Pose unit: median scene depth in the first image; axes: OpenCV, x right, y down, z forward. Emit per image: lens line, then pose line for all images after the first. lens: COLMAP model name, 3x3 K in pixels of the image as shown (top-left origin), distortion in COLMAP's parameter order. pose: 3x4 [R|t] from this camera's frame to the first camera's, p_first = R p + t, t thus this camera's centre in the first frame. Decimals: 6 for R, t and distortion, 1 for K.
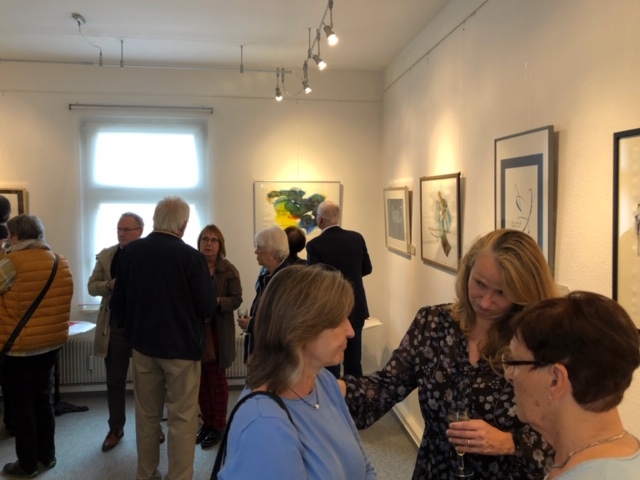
lens RADIAL K [[556.7, 0, 320.0], [0, 556.7, 240.0], [0, 0, 1]] dist [0.008219, 0.021455]
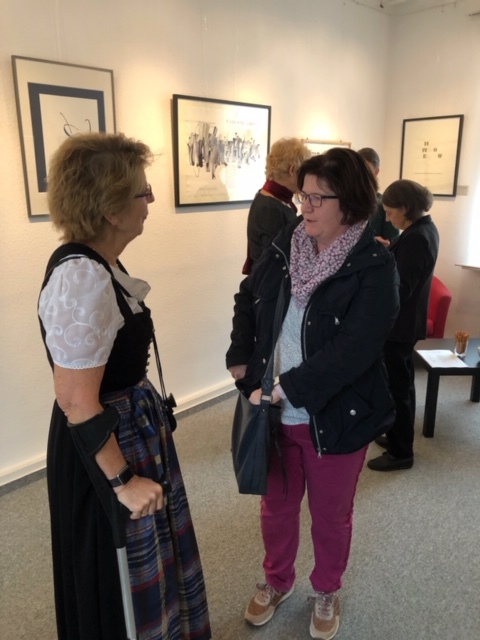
lens RADIAL K [[523.9, 0, 240.0], [0, 523.9, 320.0], [0, 0, 1]] dist [0.008154, 0.005191]
pose [[-0.628688, -0.193007, 0.753326, -0.805528], [0.074641, 0.949262, 0.305499, -0.003942], [-0.774068, 0.248292, -0.582383, 1.618231]]
